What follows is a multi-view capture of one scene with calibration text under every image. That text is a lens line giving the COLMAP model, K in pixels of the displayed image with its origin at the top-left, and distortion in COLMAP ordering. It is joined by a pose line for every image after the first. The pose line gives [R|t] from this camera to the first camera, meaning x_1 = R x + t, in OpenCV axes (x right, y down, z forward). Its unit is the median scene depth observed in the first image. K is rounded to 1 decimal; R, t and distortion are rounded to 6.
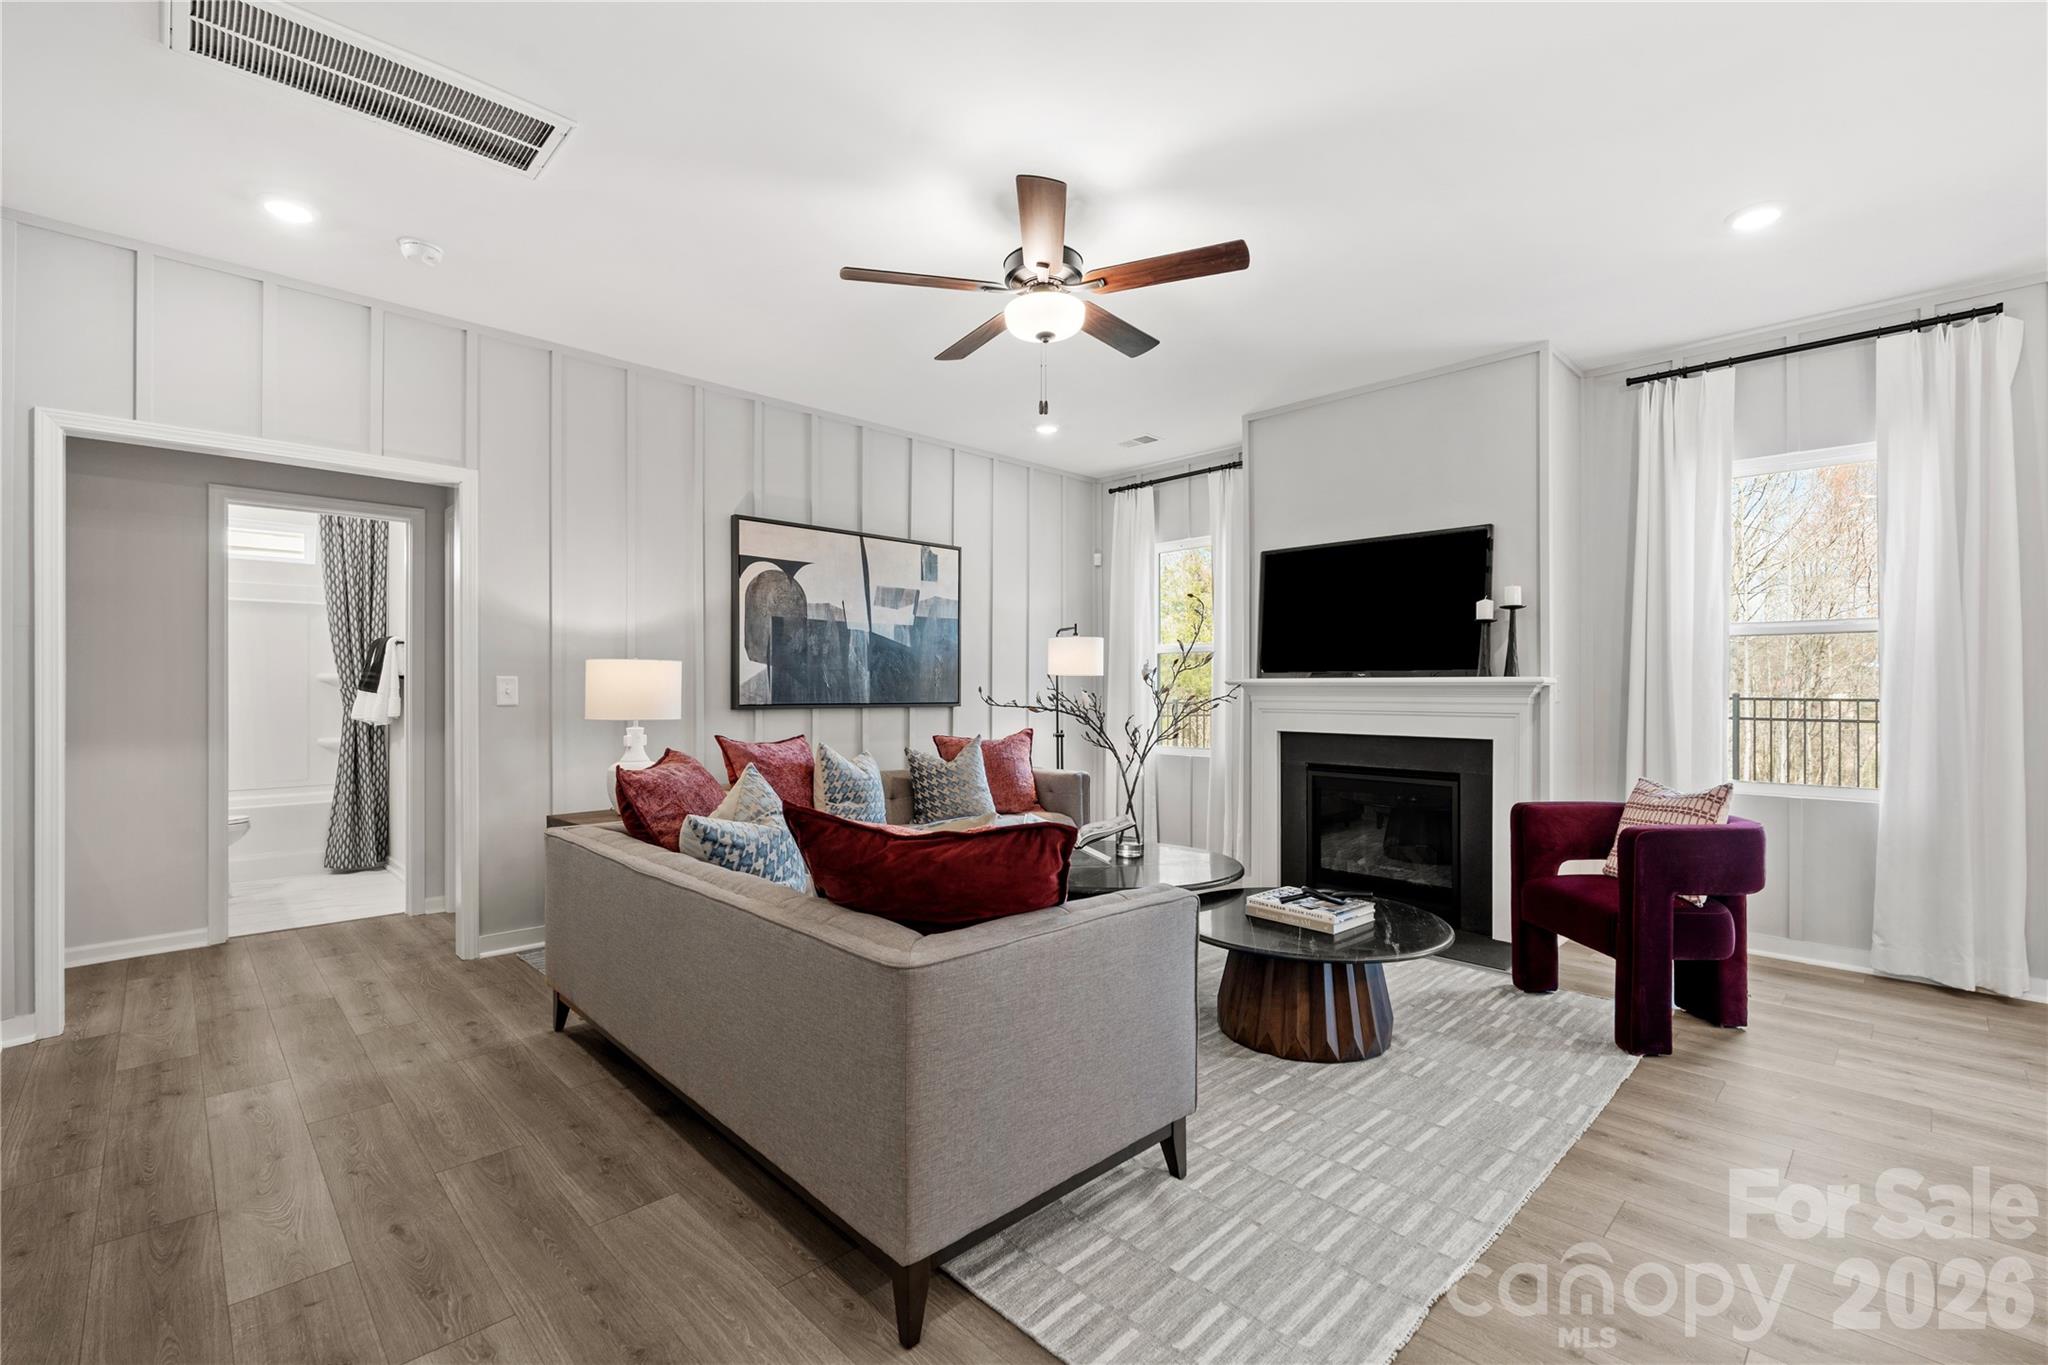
lens RADIAL K [[899.3, 0, 1033.4], [0, 899.3, 681.9], [0, 0, 1]] dist [0.001311, -0.005636]
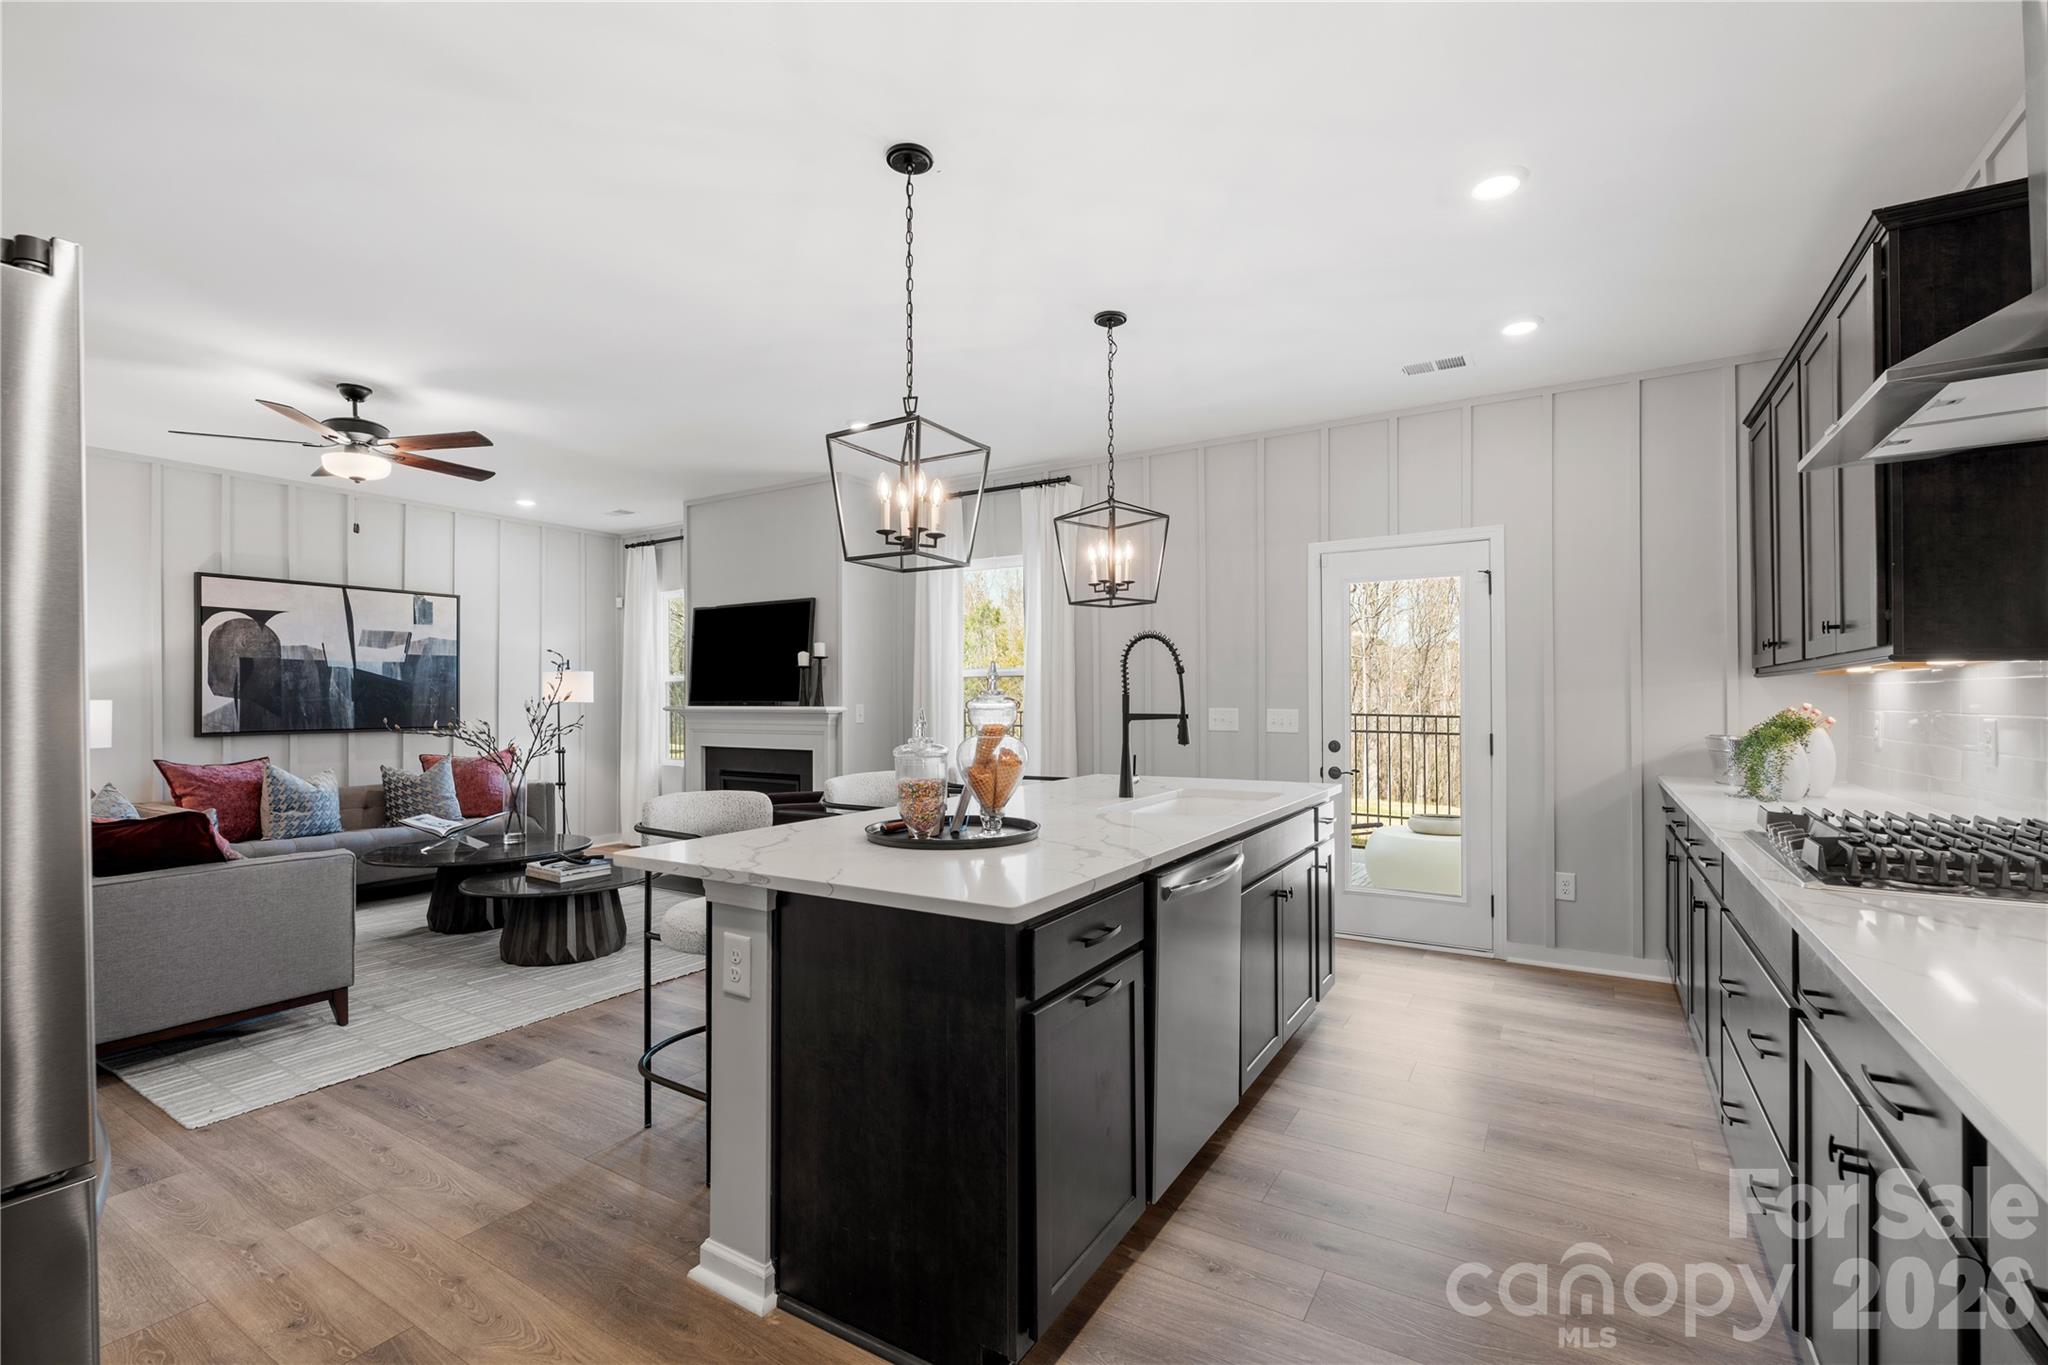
lens RADIAL K [[898.2, 0, 1024.9], [0, 898.2, 694.1], [0, 0, 1]] dist [-0.000660, 0.000209]
pose [[0.971889, -0.004761, 0.235390, 0.433494], [0.003729, 0.999981, 0.004830, -0.026494], [-0.235409, -0.003816, 0.971889, -0.391257]]
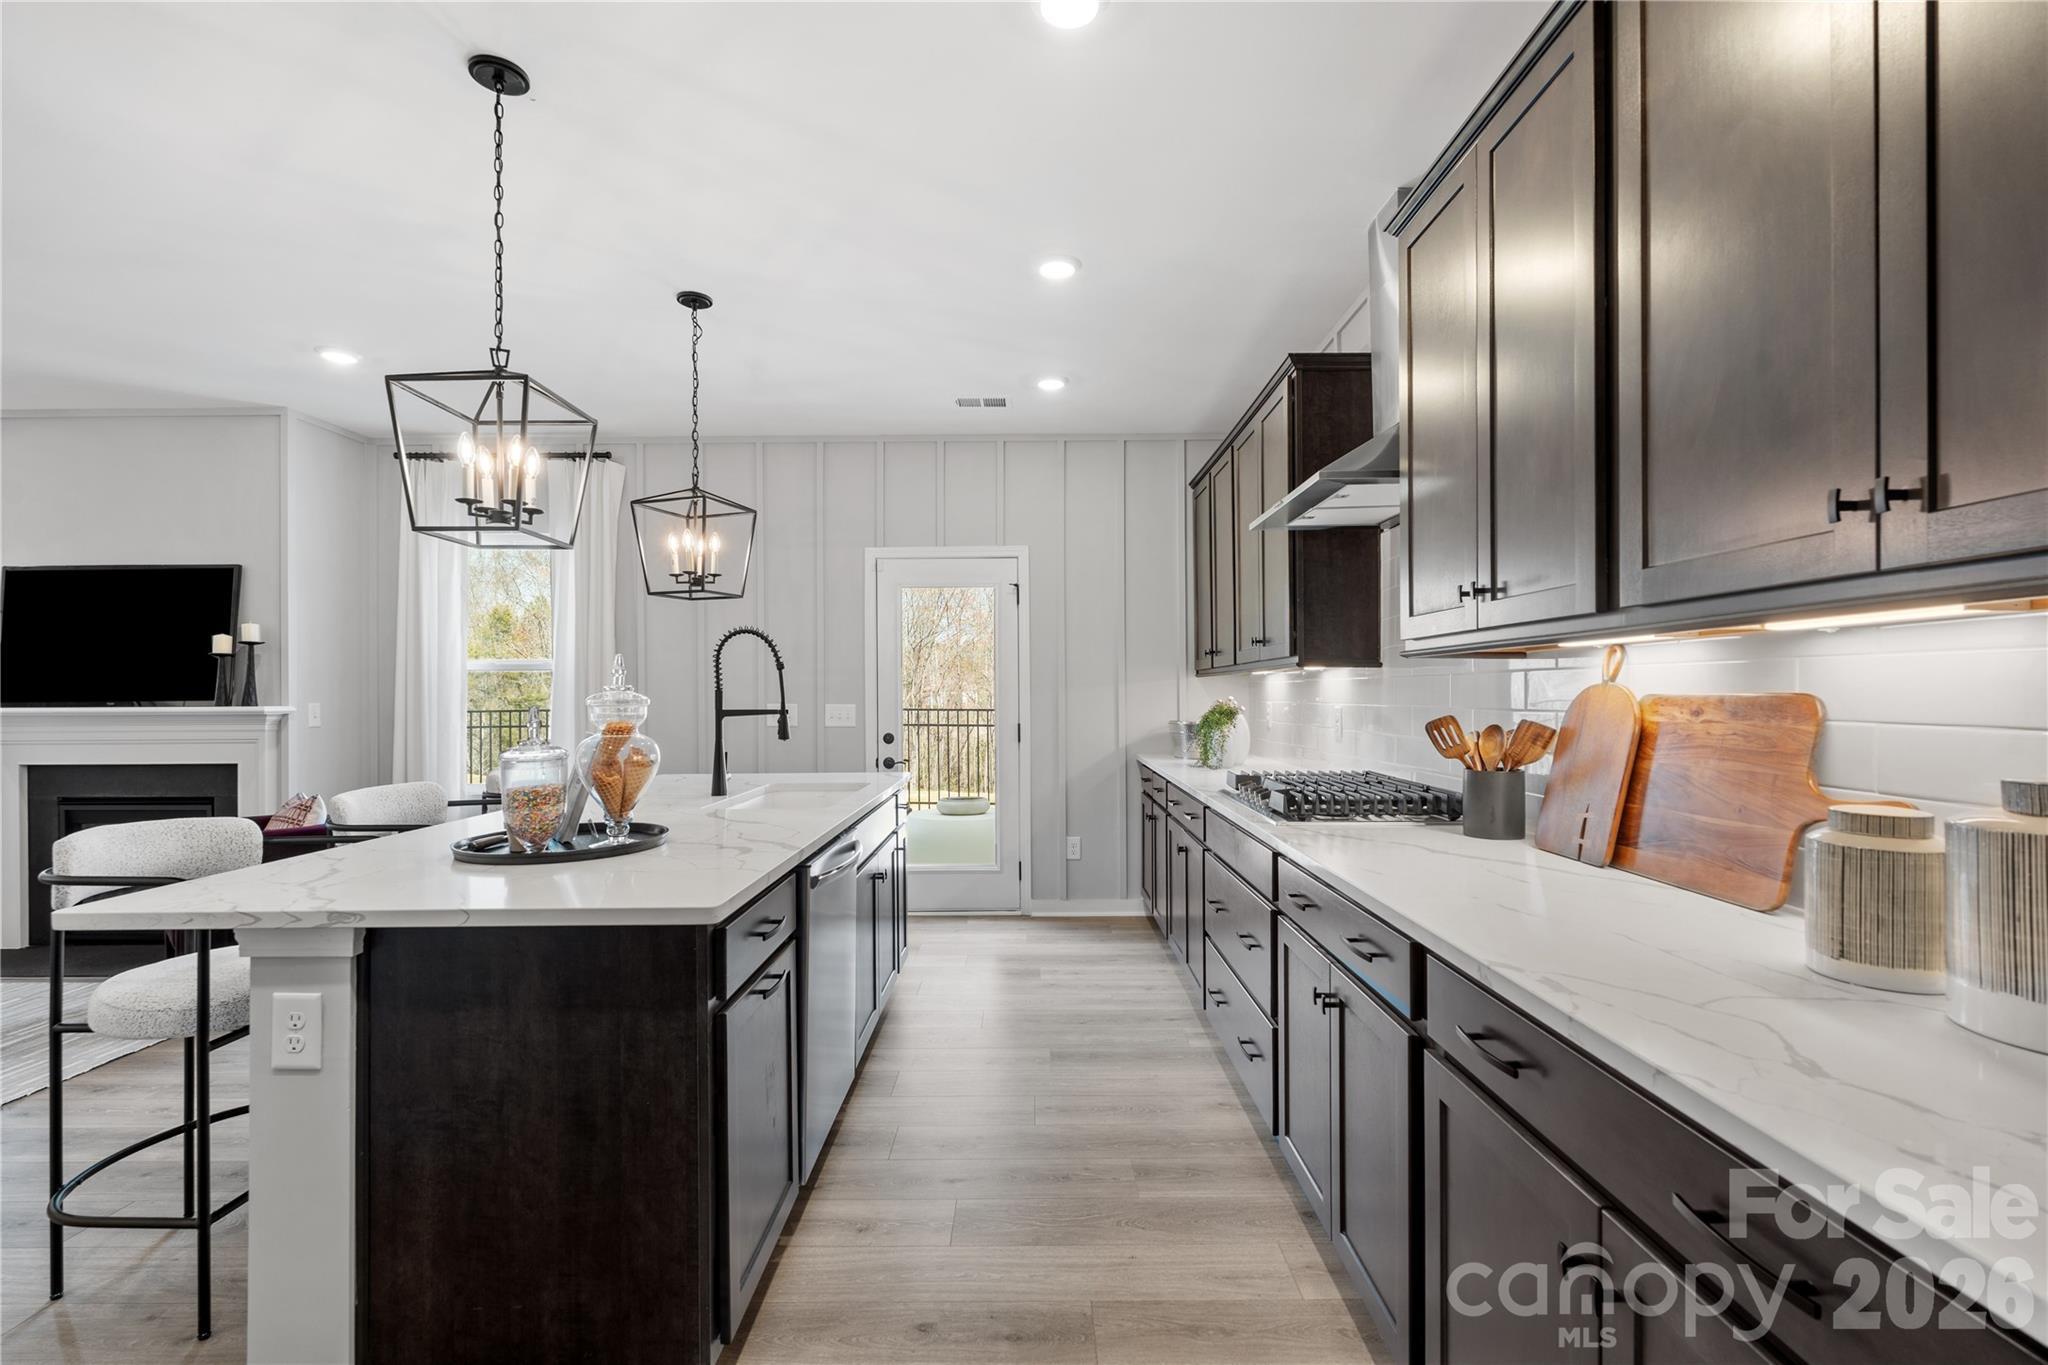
lens RADIAL K [[899.2, 0, 1023.6], [0, 899.2, 690.1], [0, 0, 1]] dist [0.000427, 0.000902]
pose [[0.709219, -0.005235, 0.704969, 0.360404], [0.001142, 0.999980, 0.006277, -0.026676], [-0.704987, -0.003647, 0.709210, -0.378821]]
